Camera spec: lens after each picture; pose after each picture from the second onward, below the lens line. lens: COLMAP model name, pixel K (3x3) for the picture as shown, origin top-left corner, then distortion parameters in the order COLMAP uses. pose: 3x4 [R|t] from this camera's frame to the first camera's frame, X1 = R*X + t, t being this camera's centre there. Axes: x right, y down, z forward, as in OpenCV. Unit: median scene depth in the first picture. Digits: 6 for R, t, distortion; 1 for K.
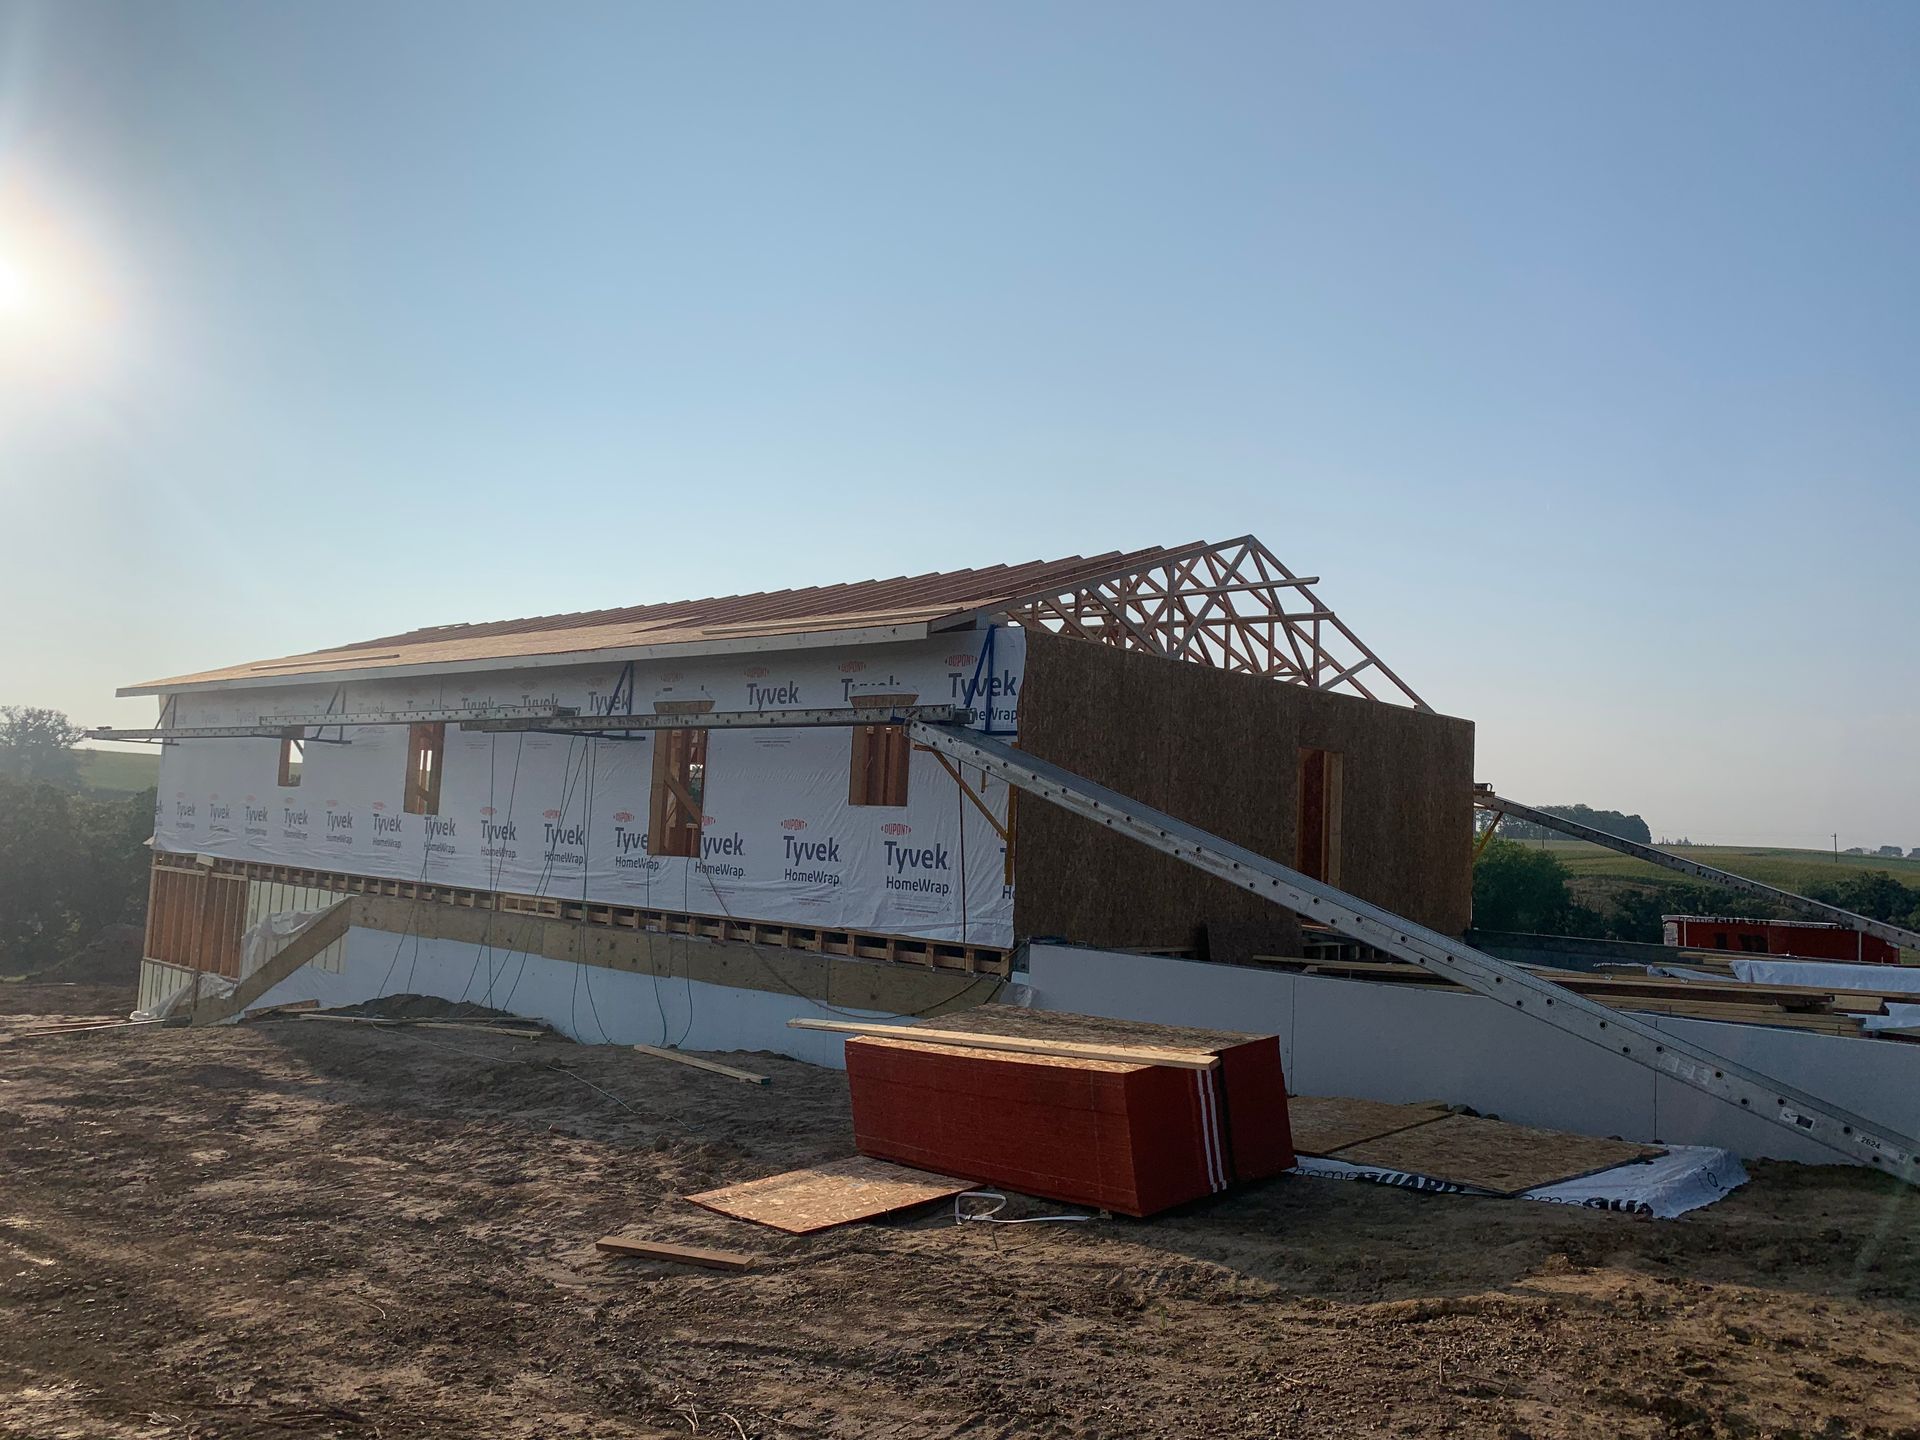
lens RADIAL K [[1527.8, 0, 964.5], [0, 1527.8, 697.4], [0, 0, 1]] dist [0.013216, -0.003781]
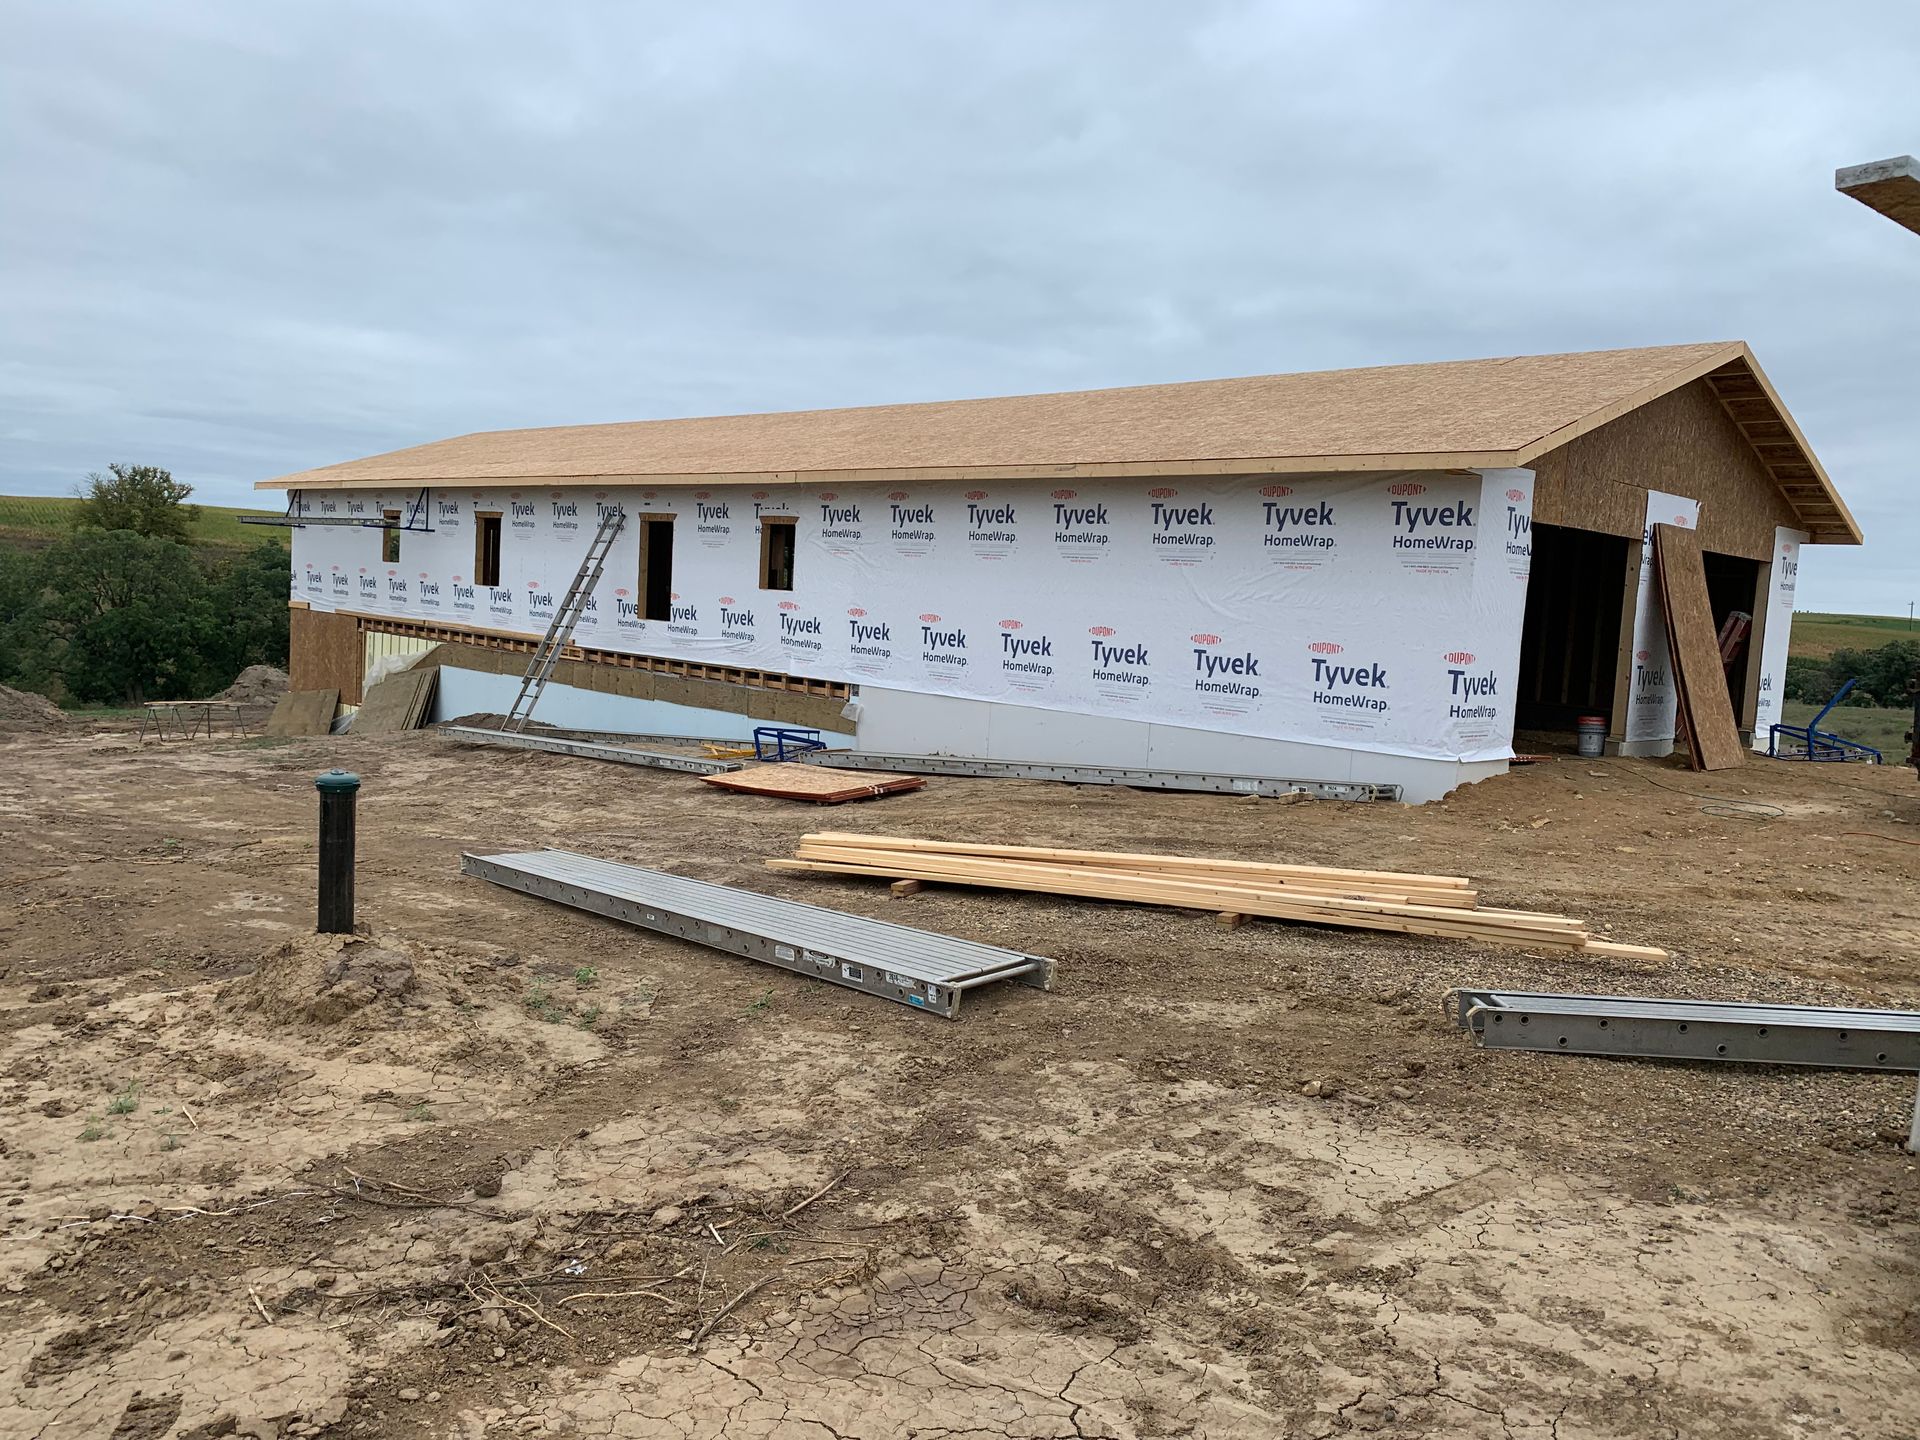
lens RADIAL K [[1520.4, 0, 966.0], [0, 1520.4, 719.5], [0, 0, 1]] dist [0.042181, -0.052035]
pose [[0.998665, 0.014273, -0.049642, 0.165417], [-0.005584, 0.985262, 0.170960, -0.048039], [0.051350, -0.170454, 0.984027, -0.399818]]
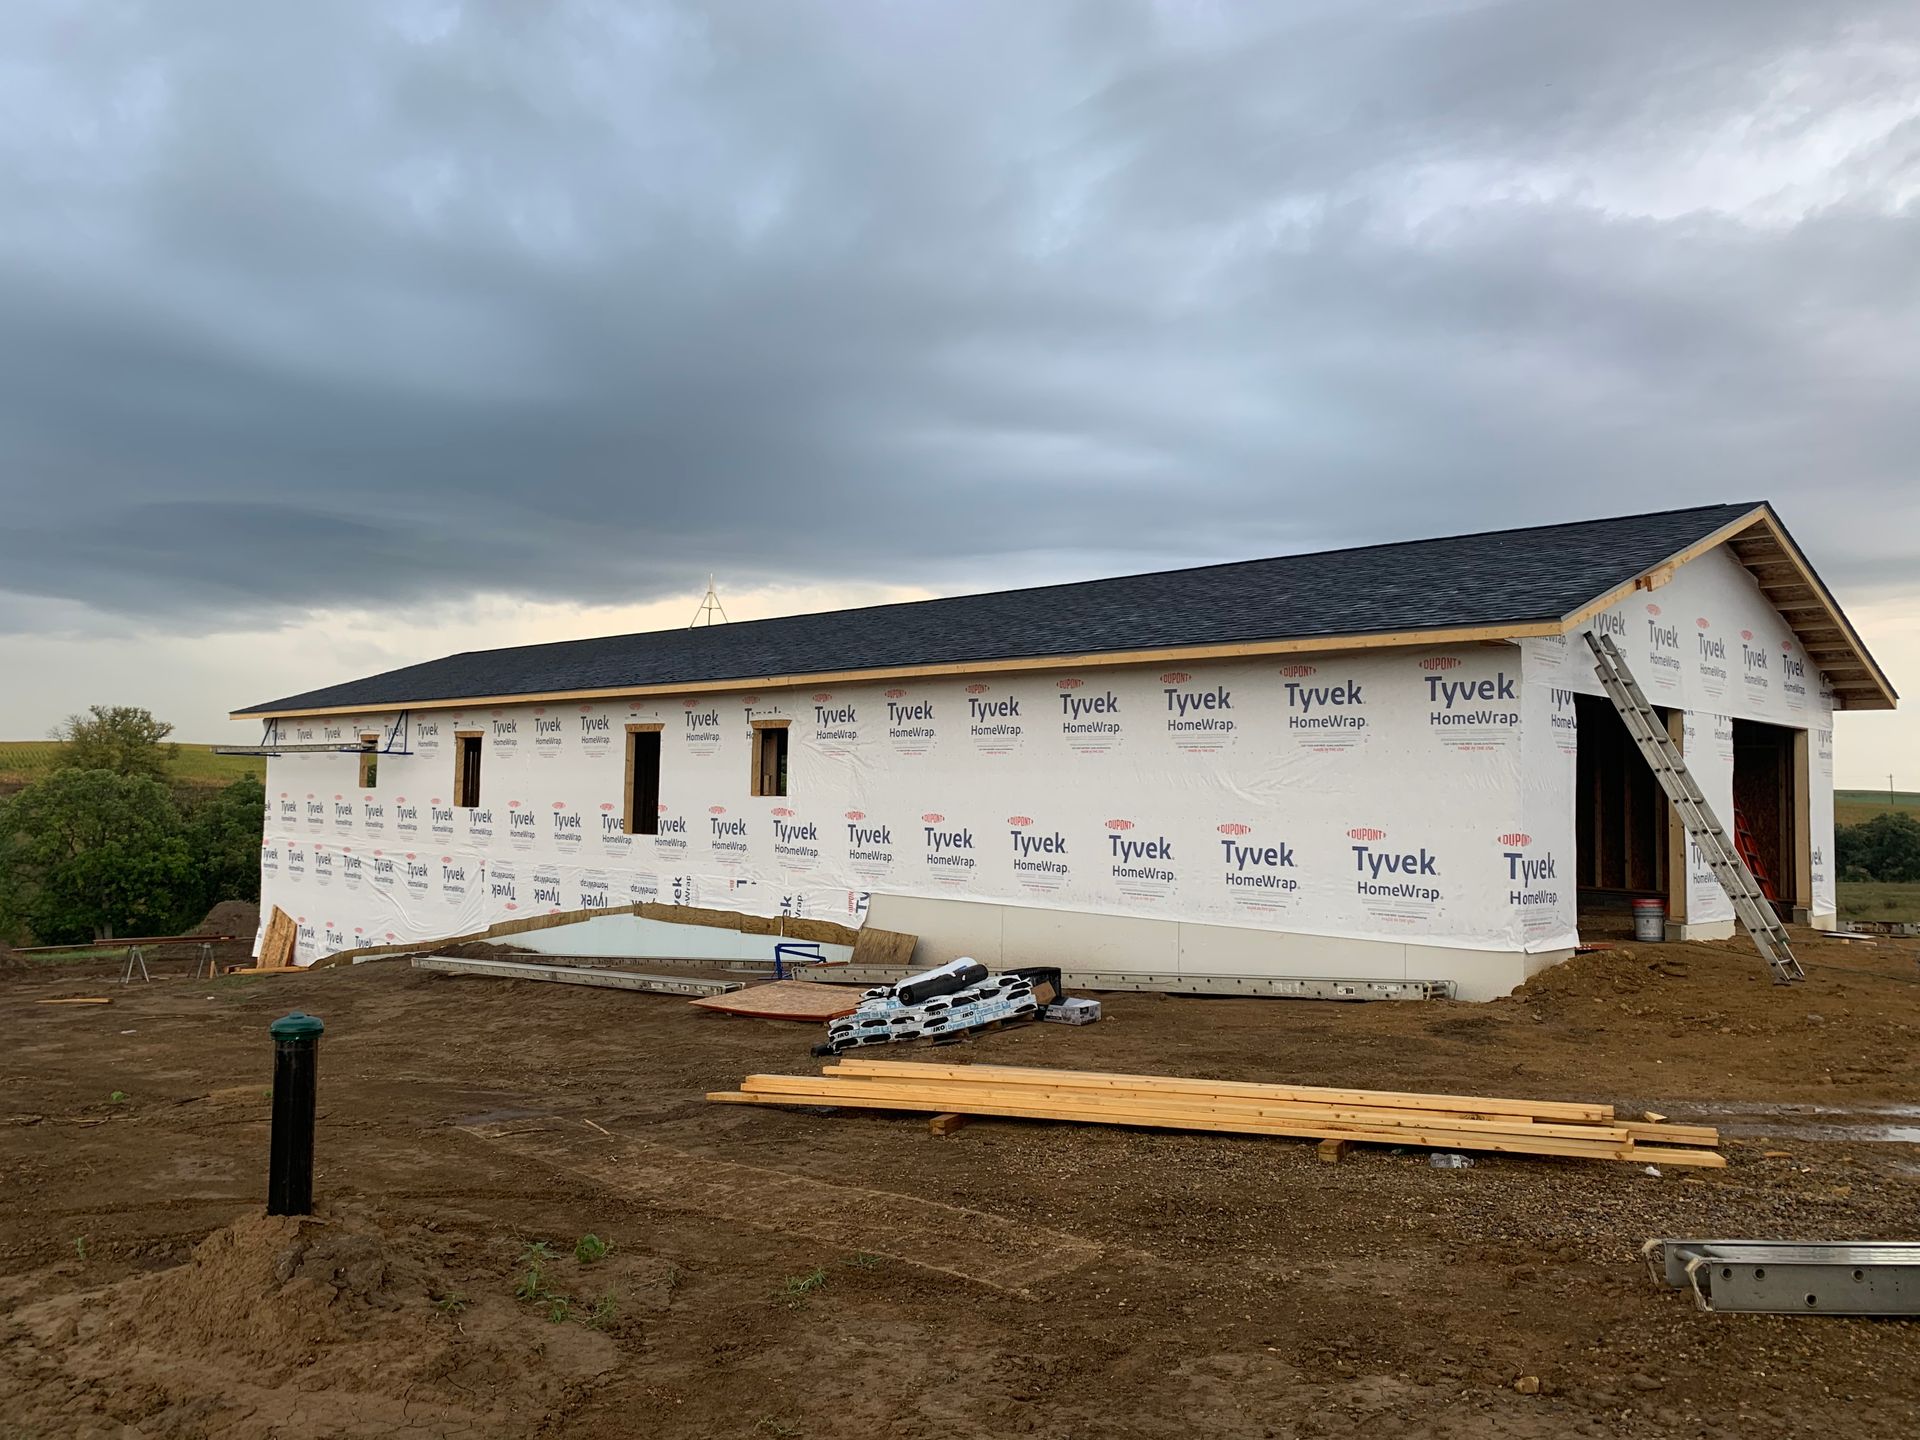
lens RADIAL K [[1526.5, 0, 942.6], [0, 1526.5, 693.3], [0, 0, 1]] dist [0.024675, -0.020842]
pose [[0.998298, -0.031711, -0.048936, 0.143981], [0.032650, 0.999295, 0.018527, -0.038321], [0.048314, -0.020094, 0.998630, -0.350150]]
